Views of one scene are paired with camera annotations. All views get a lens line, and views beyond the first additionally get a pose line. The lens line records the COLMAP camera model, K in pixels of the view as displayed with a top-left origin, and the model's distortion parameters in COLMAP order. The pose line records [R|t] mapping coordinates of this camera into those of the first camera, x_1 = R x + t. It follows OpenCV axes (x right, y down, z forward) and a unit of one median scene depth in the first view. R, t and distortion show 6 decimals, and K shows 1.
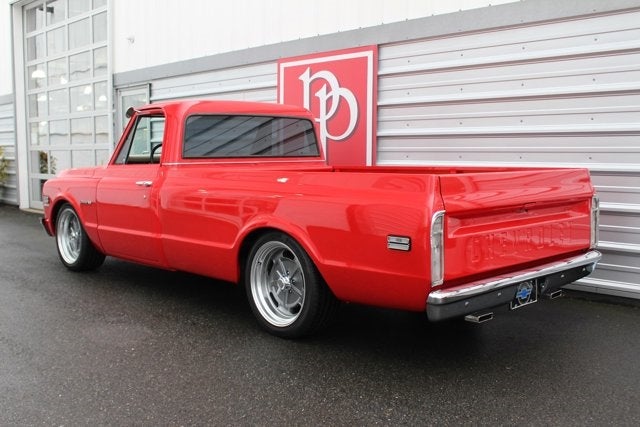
lens RADIAL K [[746.9, 0, 367.6], [0, 746.9, 213.1], [0, 0, 1]] dist [-0.060871, 0.009130]
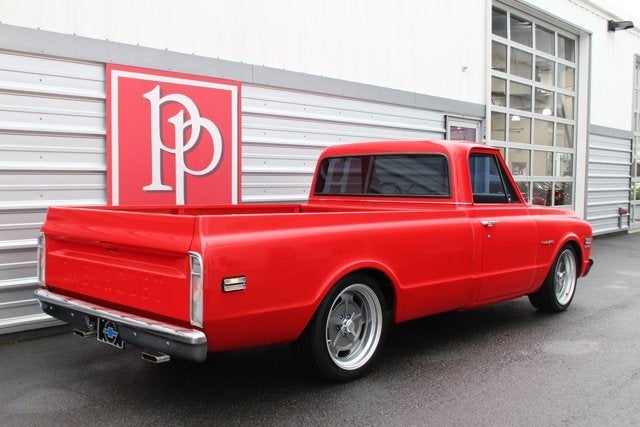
lens RADIAL K [[634.3, 0, 355.5], [0, 634.3, 216.4], [0, 0, 1]] dist [-0.073980, 0.019419]
pose [[-0.097862, -0.051860, 0.993848, -0.806234], [0.091025, 0.993989, 0.060830, -0.077378], [-0.991029, 0.096418, -0.092553, 0.883700]]
